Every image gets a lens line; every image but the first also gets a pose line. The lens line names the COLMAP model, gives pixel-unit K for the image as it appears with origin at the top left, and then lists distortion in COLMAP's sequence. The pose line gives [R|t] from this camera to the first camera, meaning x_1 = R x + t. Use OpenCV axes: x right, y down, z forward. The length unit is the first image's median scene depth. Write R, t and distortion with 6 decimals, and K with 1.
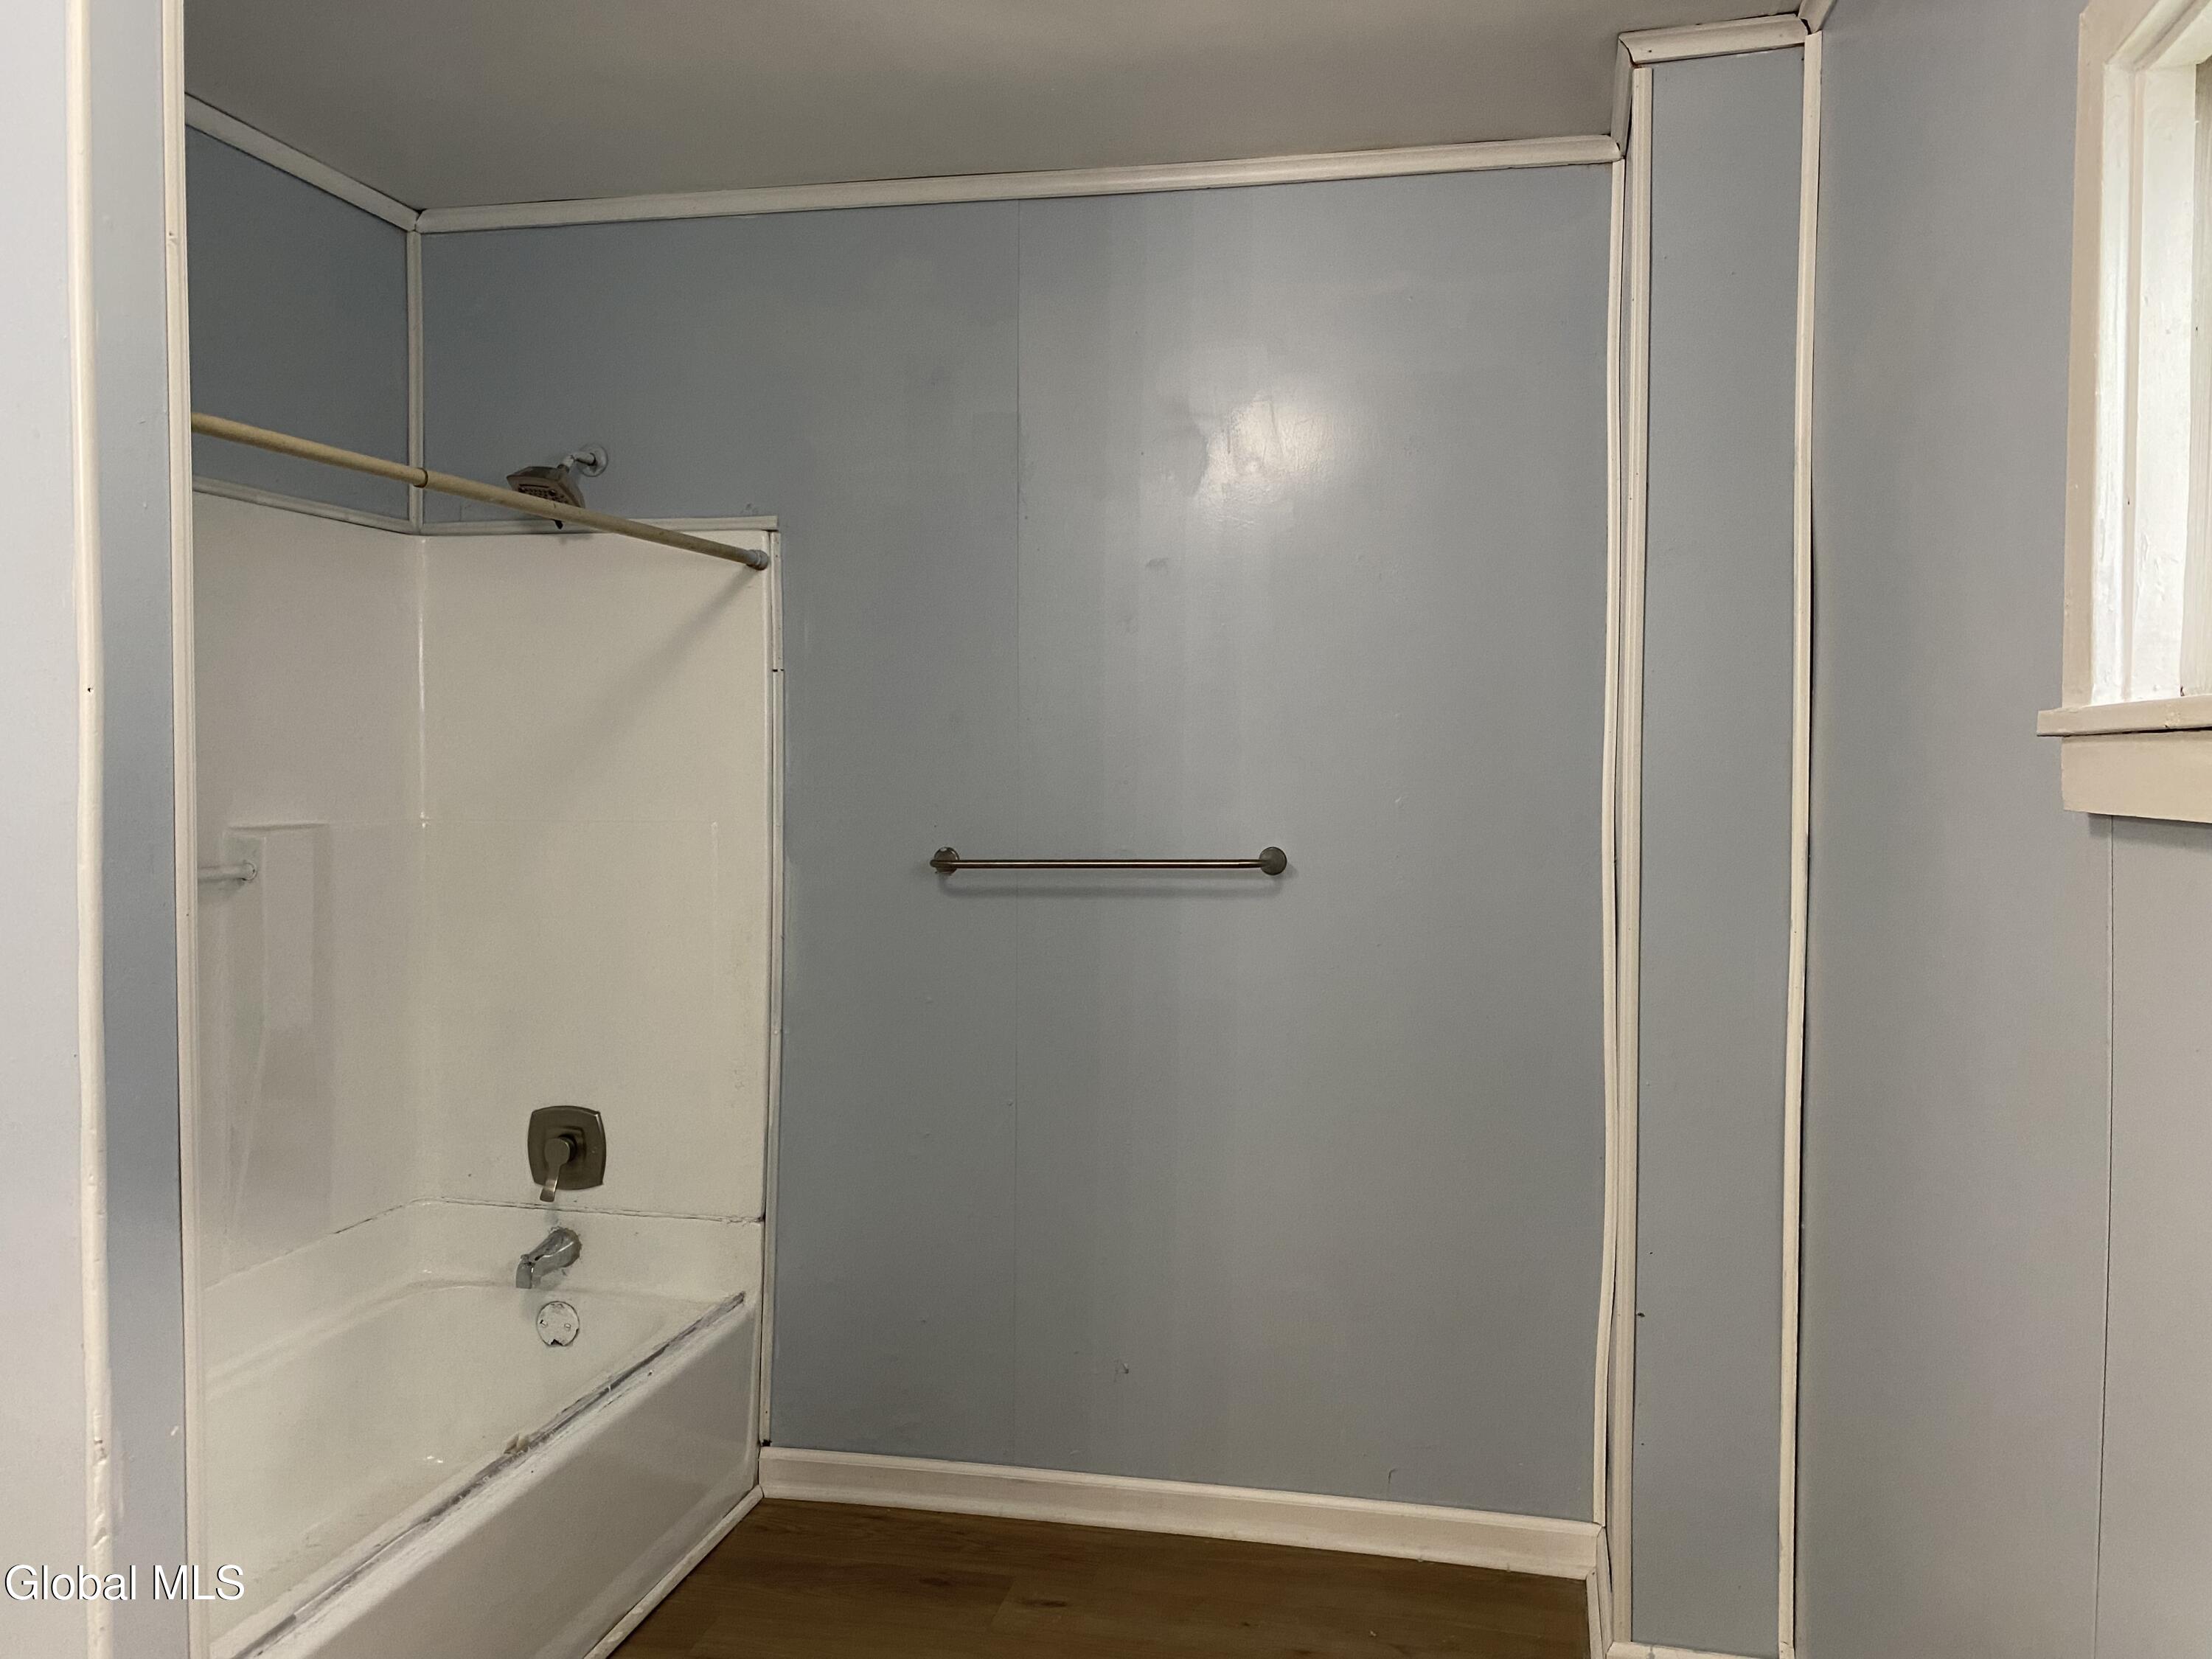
lens RADIAL K [[1685.0, 0, 1122.3], [0, 1685.0, 813.4], [0, 0, 1]] dist [0.023249, -0.028756]
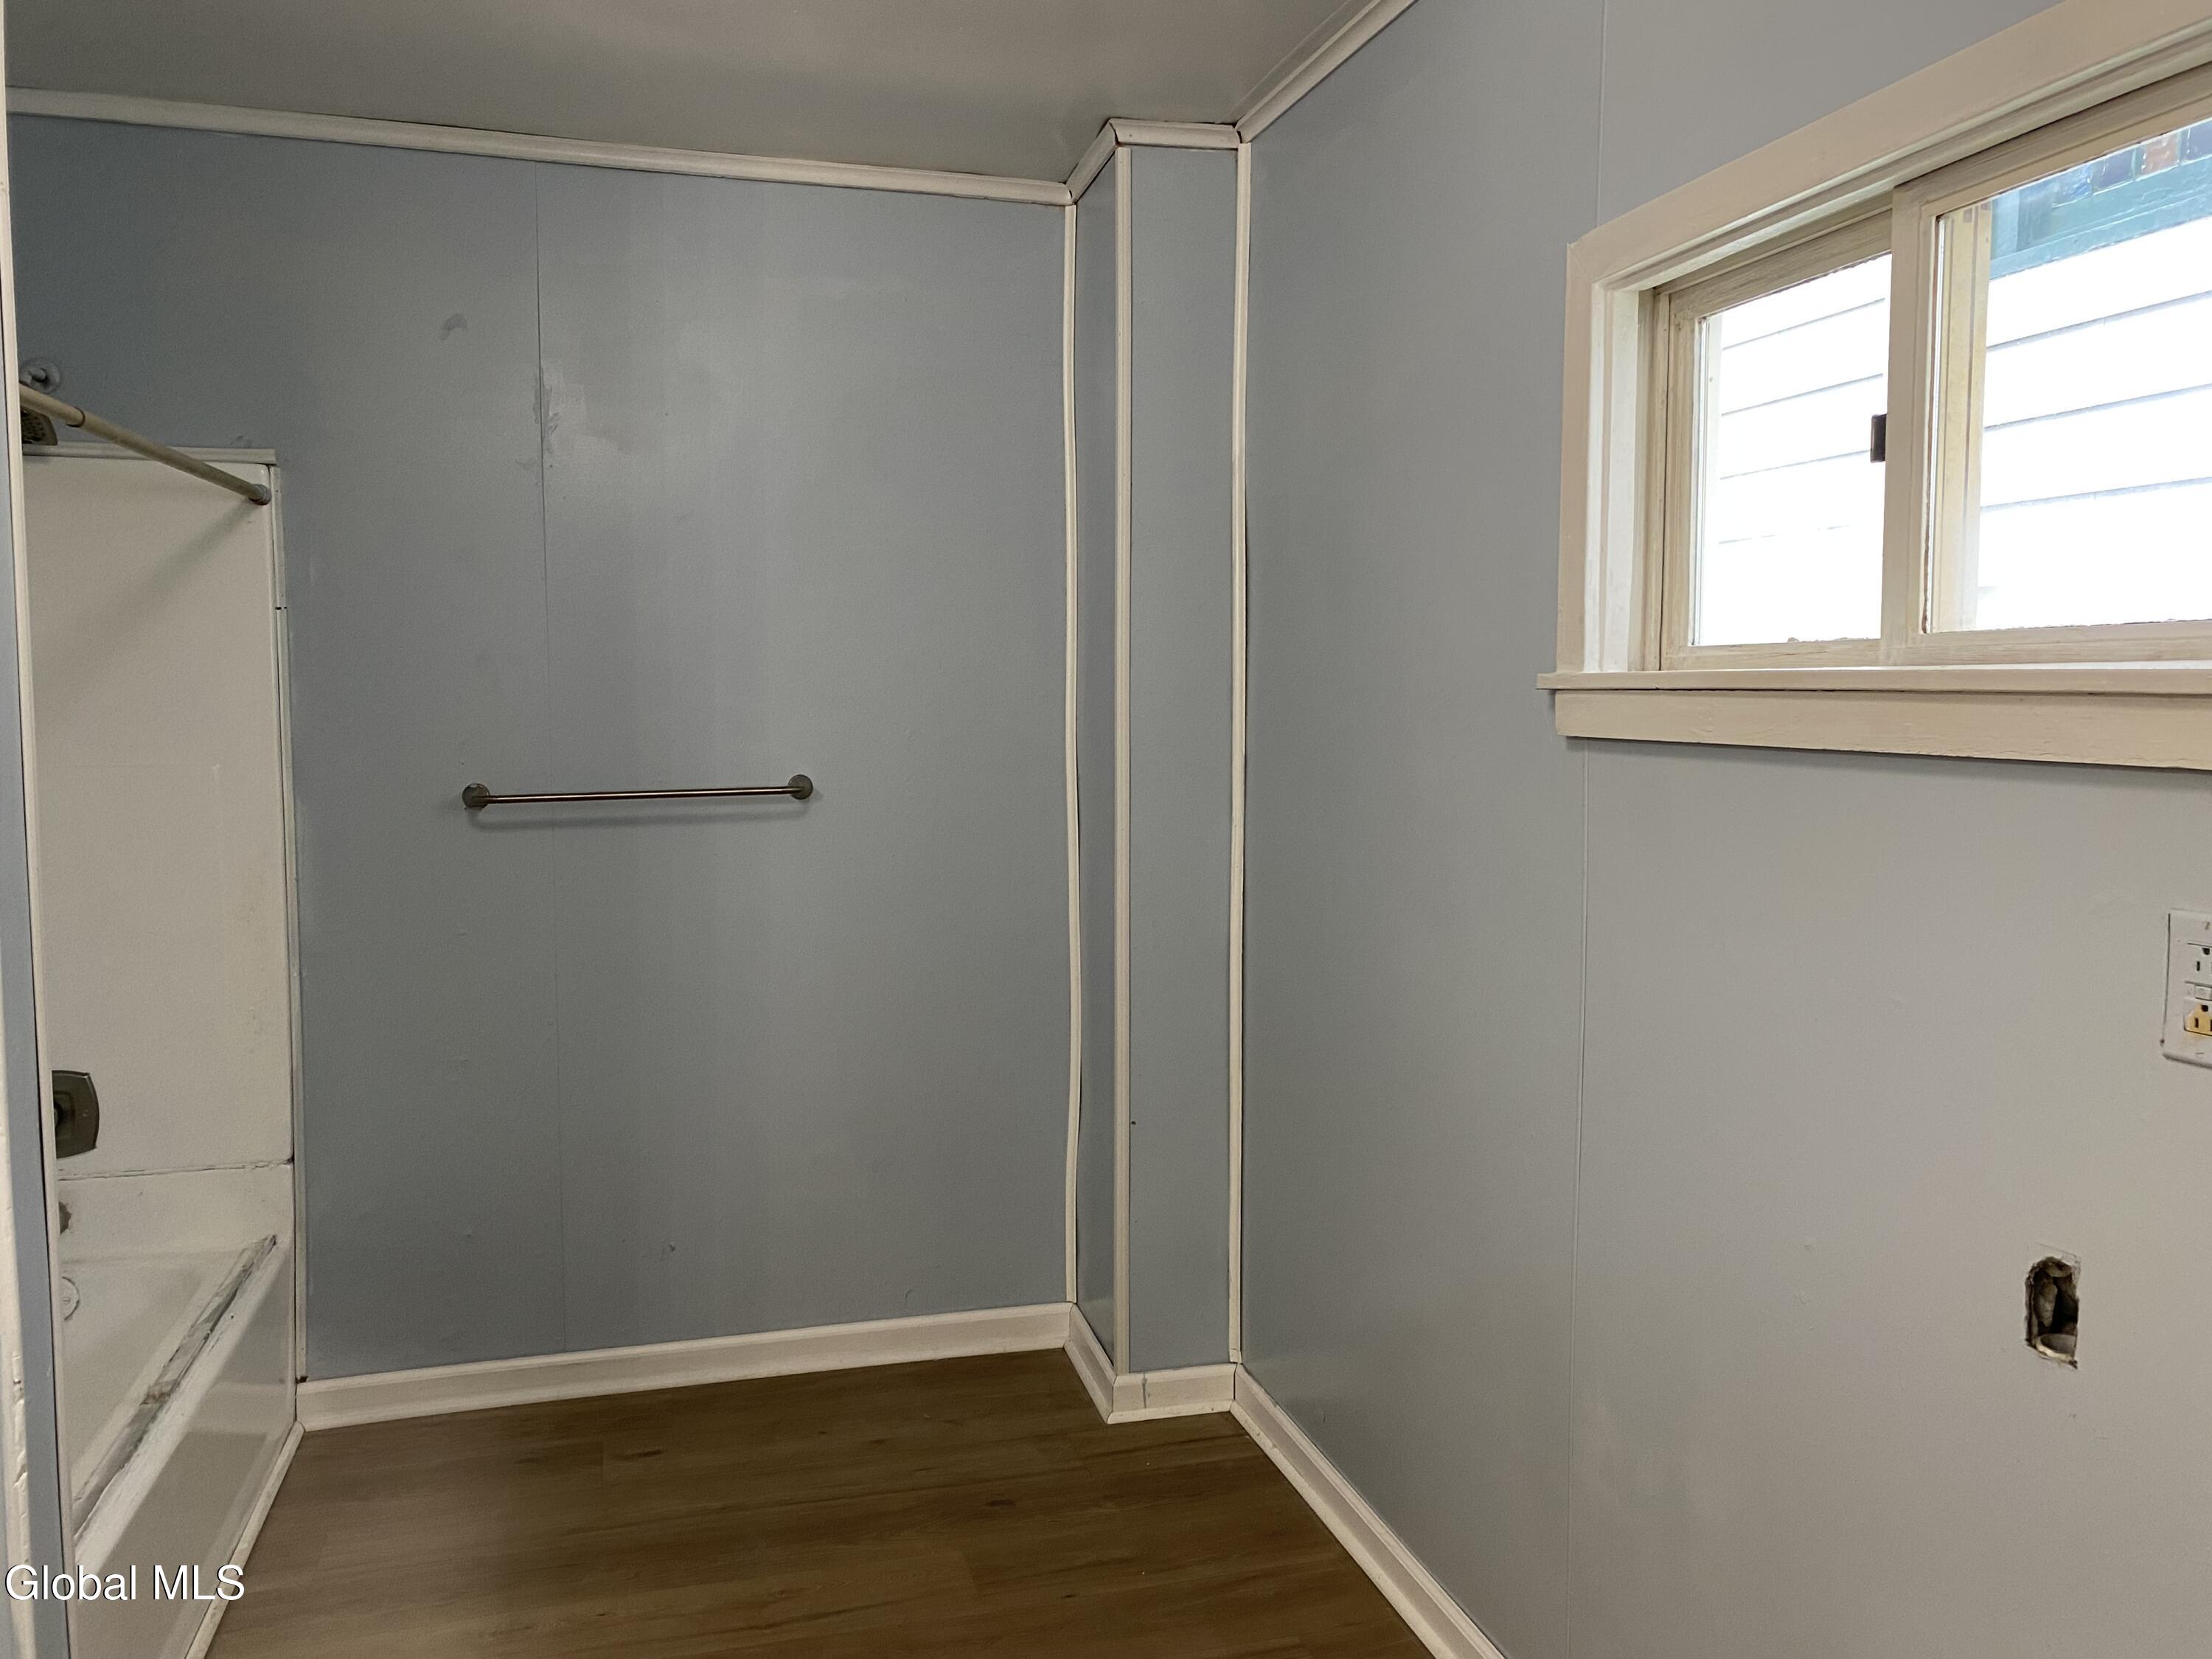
lens RADIAL K [[1685.0, 0, 1100.1], [0, 1685.0, 835.9], [0, 0, 1]] dist [0.023249, -0.028756]
pose [[0.883759, -0.043904, 0.465878, -0.260079], [0.016930, 0.997937, 0.061930, -0.005874], [-0.467636, -0.046844, 0.882679, -0.103656]]
